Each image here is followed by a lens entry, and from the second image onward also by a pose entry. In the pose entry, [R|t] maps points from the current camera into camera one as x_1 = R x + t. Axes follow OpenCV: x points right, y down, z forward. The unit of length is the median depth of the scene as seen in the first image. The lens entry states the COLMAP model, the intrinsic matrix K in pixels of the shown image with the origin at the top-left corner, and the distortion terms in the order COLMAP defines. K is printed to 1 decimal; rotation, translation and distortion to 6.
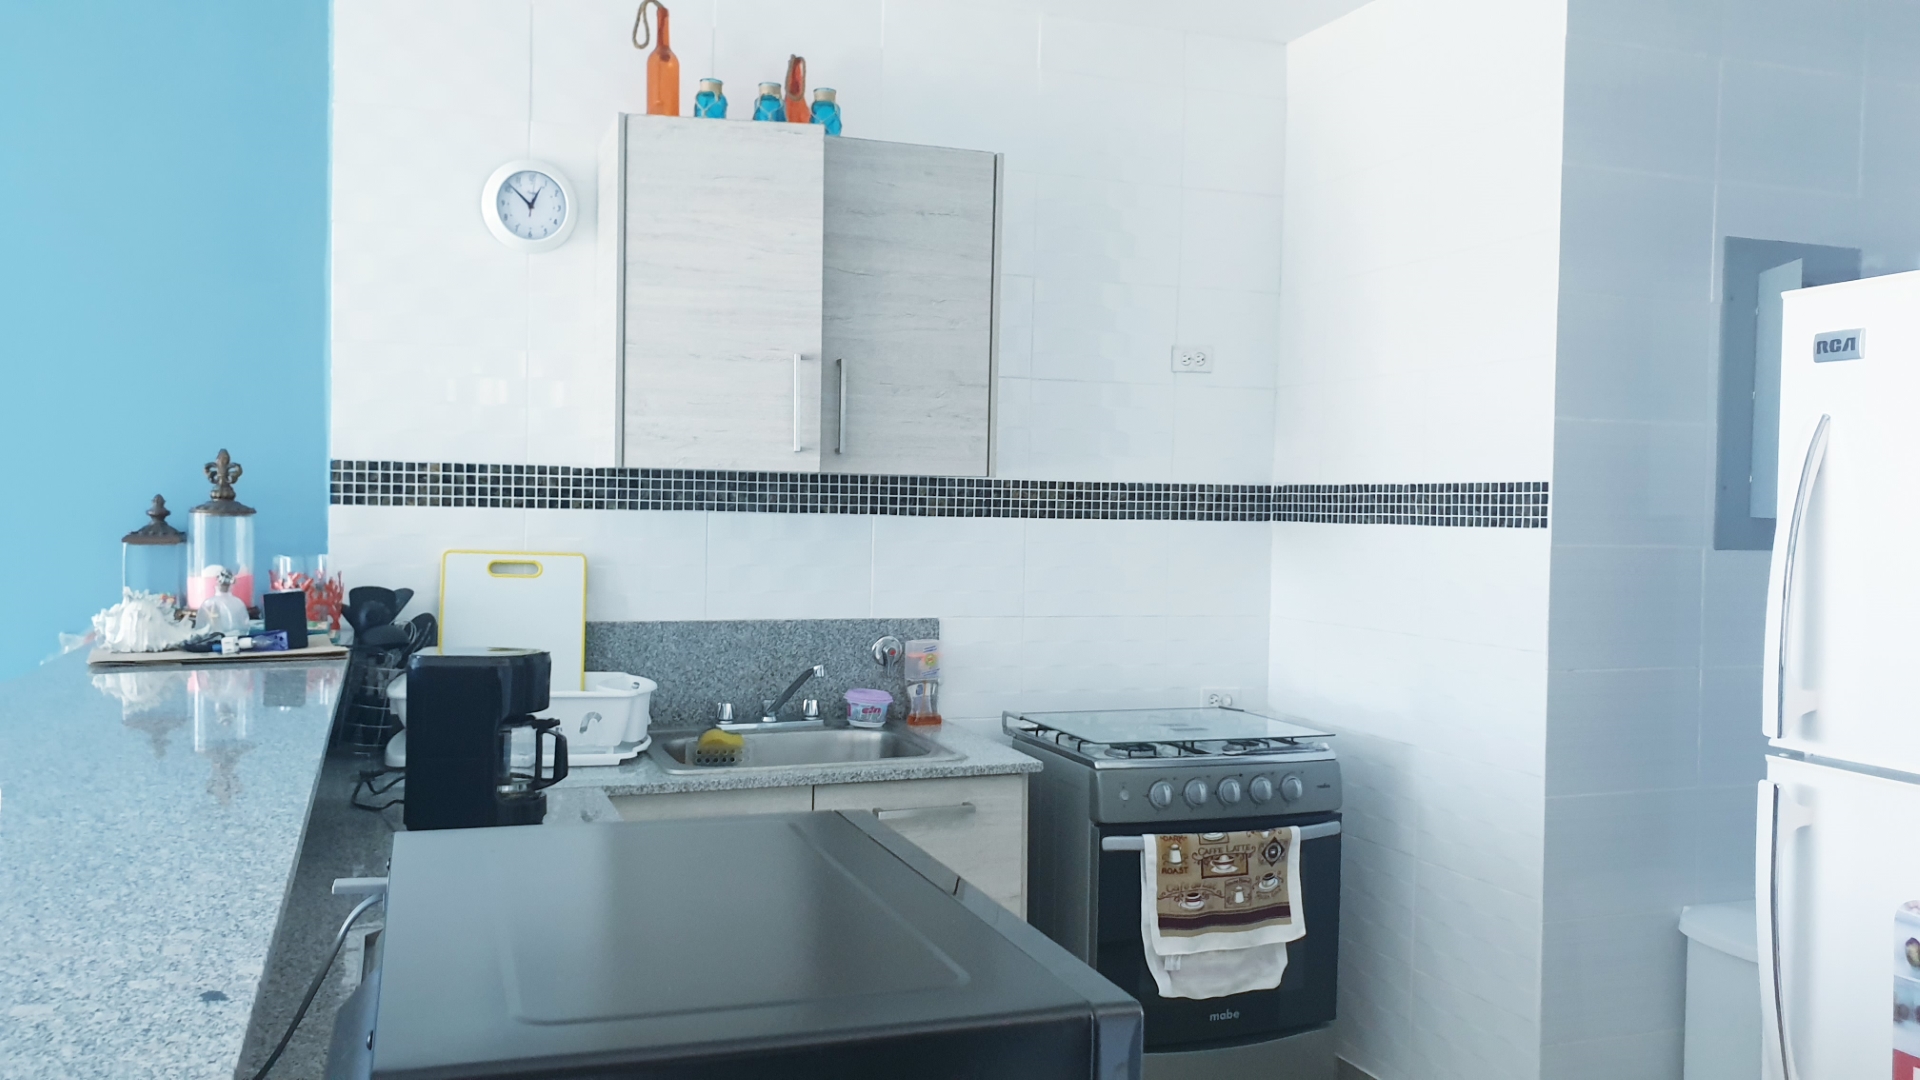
lens RADIAL K [[1504.5, 0, 955.7], [0, 1504.5, 529.7], [0, 0, 1]] dist [0.034670, -0.038829]
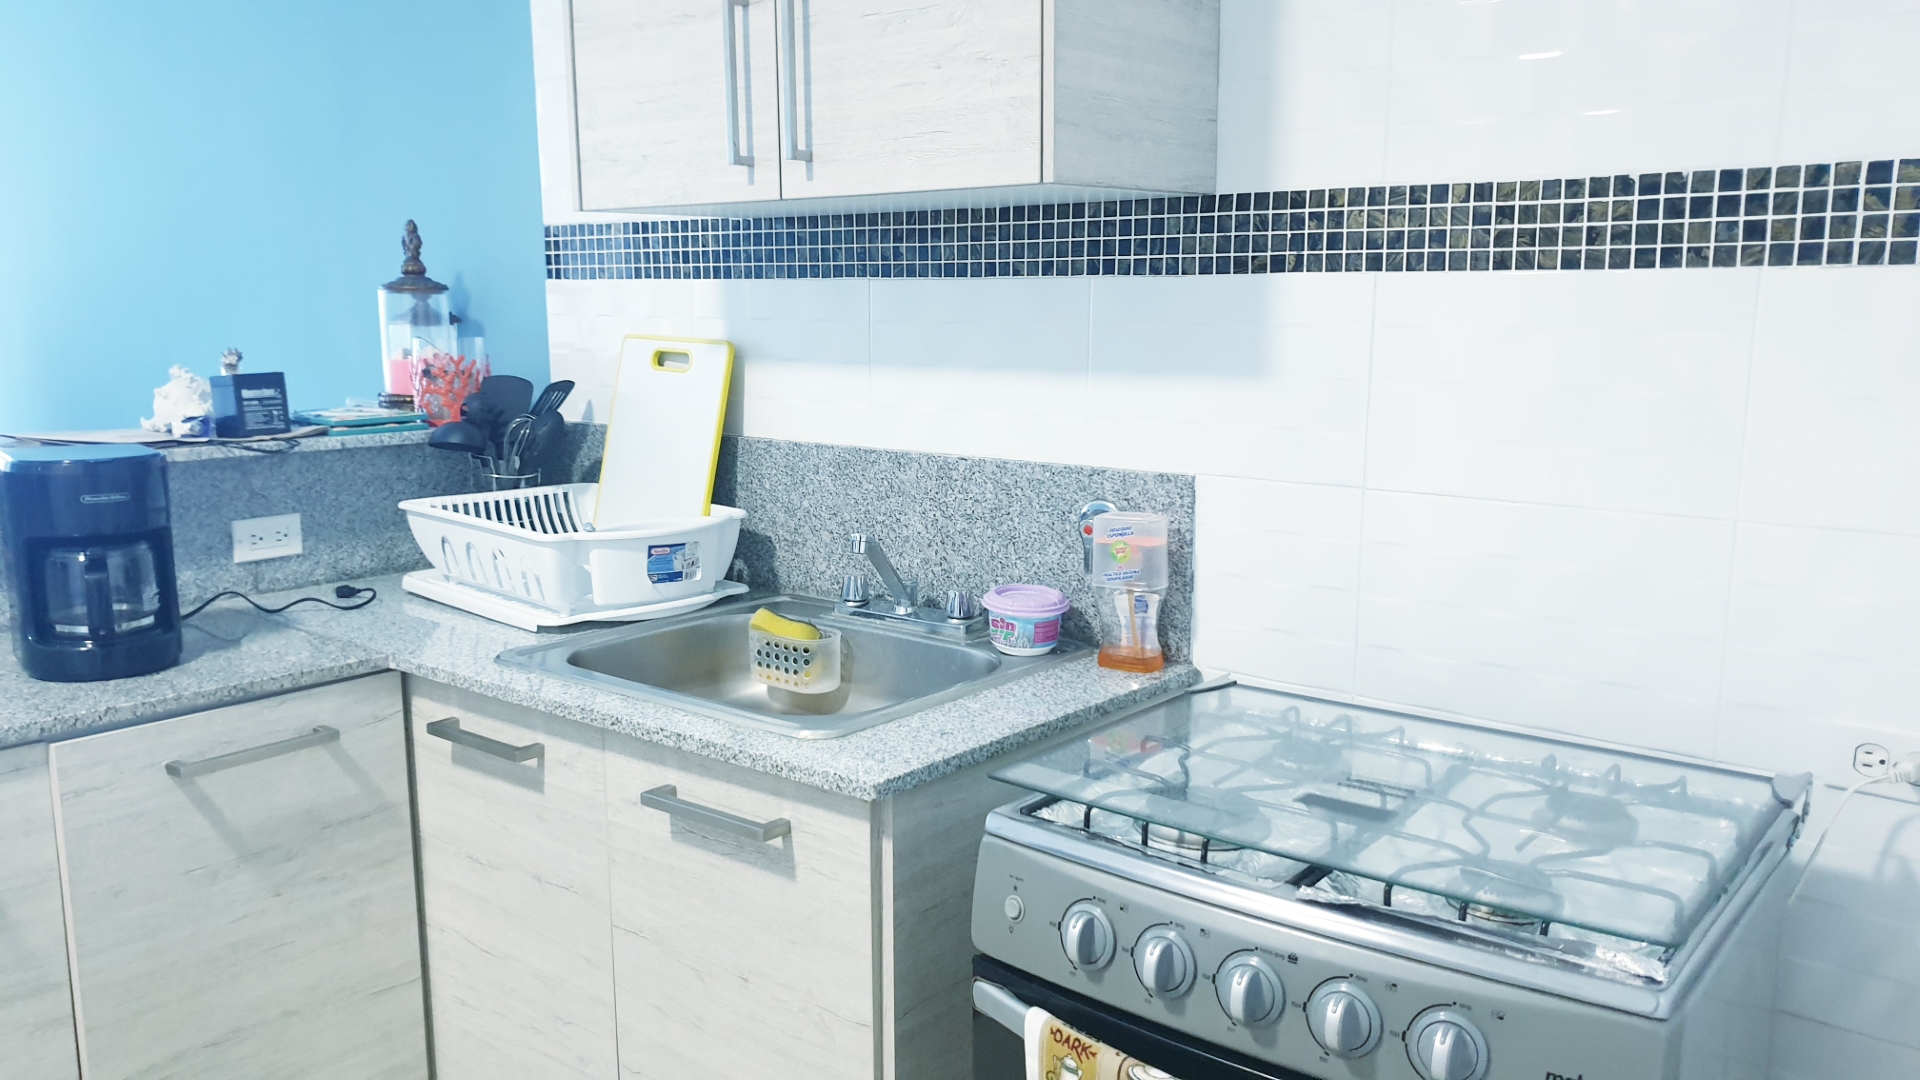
lens RADIAL K [[1504.5, 0, 946.5], [0, 1504.5, 581.9], [0, 0, 1]] dist [0.034670, -0.038829]
pose [[0.497173, 0.141720, -0.855999, 0.401347], [-0.003384, 0.986880, 0.161423, 0.011758], [0.867645, -0.077358, 0.491130, 0.673718]]
